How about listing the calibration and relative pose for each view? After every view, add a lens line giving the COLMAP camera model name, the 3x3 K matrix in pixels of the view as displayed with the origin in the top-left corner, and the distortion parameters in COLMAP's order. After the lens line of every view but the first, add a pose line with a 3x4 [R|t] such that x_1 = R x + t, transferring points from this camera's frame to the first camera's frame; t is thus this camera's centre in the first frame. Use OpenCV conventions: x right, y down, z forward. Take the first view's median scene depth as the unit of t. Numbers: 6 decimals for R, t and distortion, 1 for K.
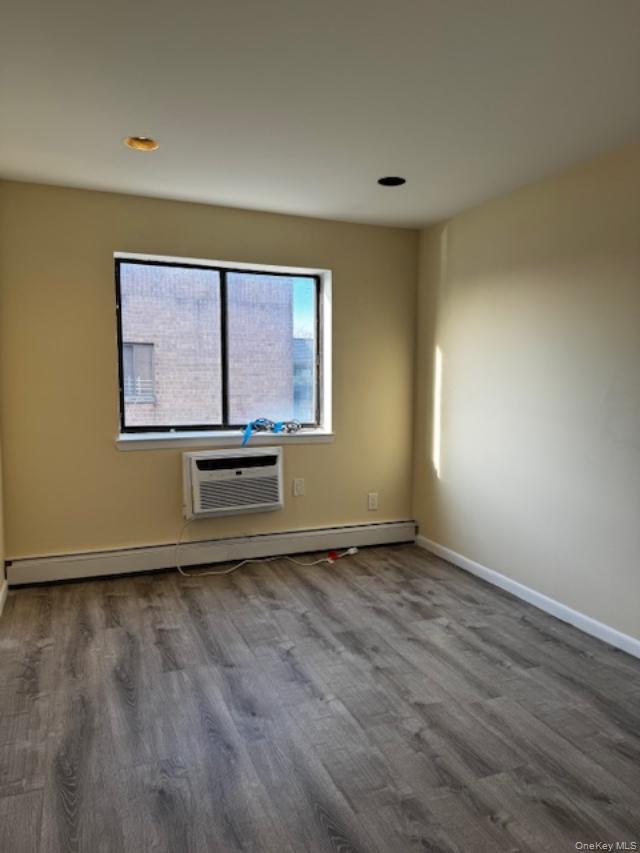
lens RADIAL K [[599.5, 0, 320.0], [0, 599.5, 426.5], [0, 0, 1]] dist [0.154905, -0.231025]
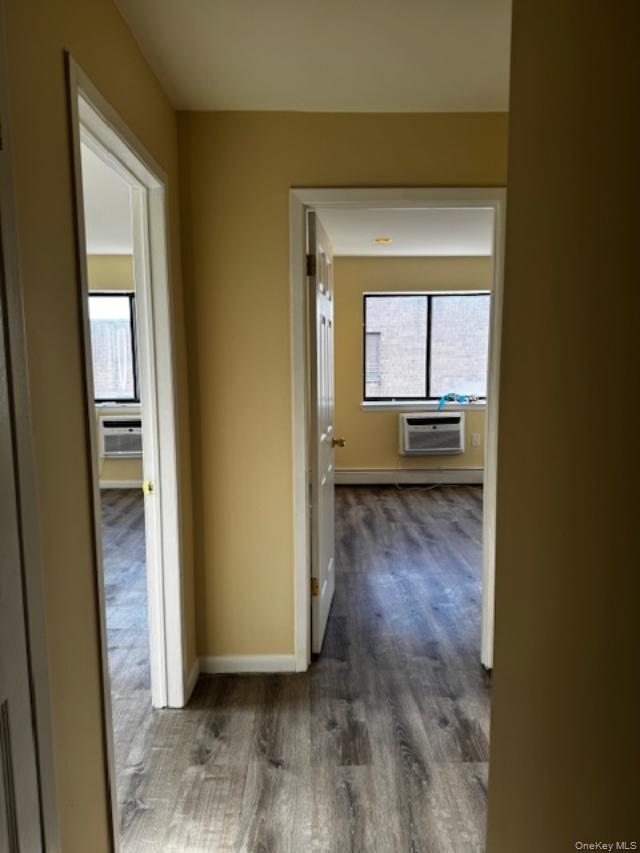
lens RADIAL K [[599.5, 0, 320.0], [0, 599.5, 426.5], [0, 0, 1]] dist [0.154905, -0.231025]
pose [[0.935789, 0.031418, -0.351158, 0.142868], [-0.019174, 0.999083, 0.038292, 0.021112], [0.352039, -0.029100, 0.935533, -0.592441]]
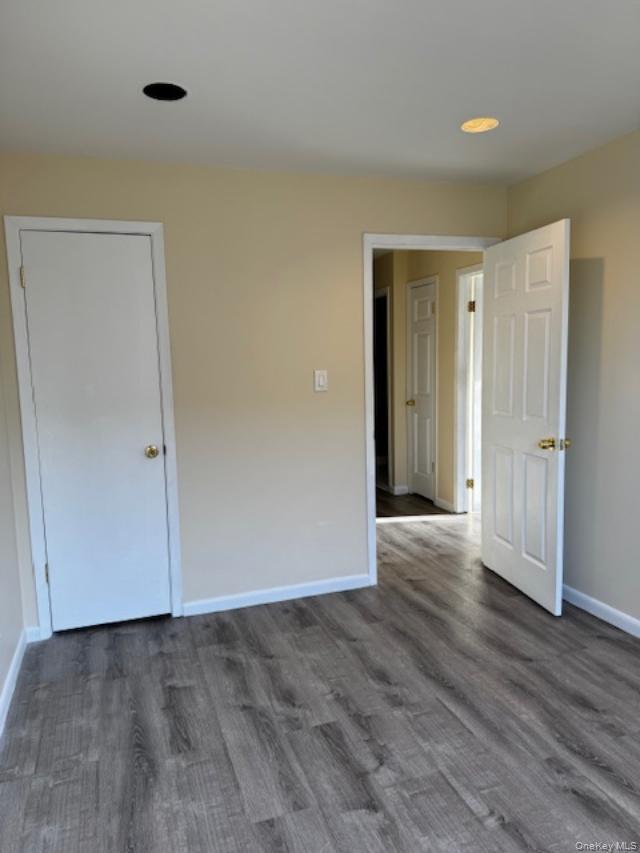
lens RADIAL K [[599.5, 0, 320.0], [0, 599.5, 426.5], [0, 0, 1]] dist [0.154905, -0.231025]
pose [[-0.998769, 0.013232, 0.047814, 0.116347], [0.022142, 0.981350, 0.190951, -0.108784], [-0.044395, 0.191774, -0.980434, 1.059294]]
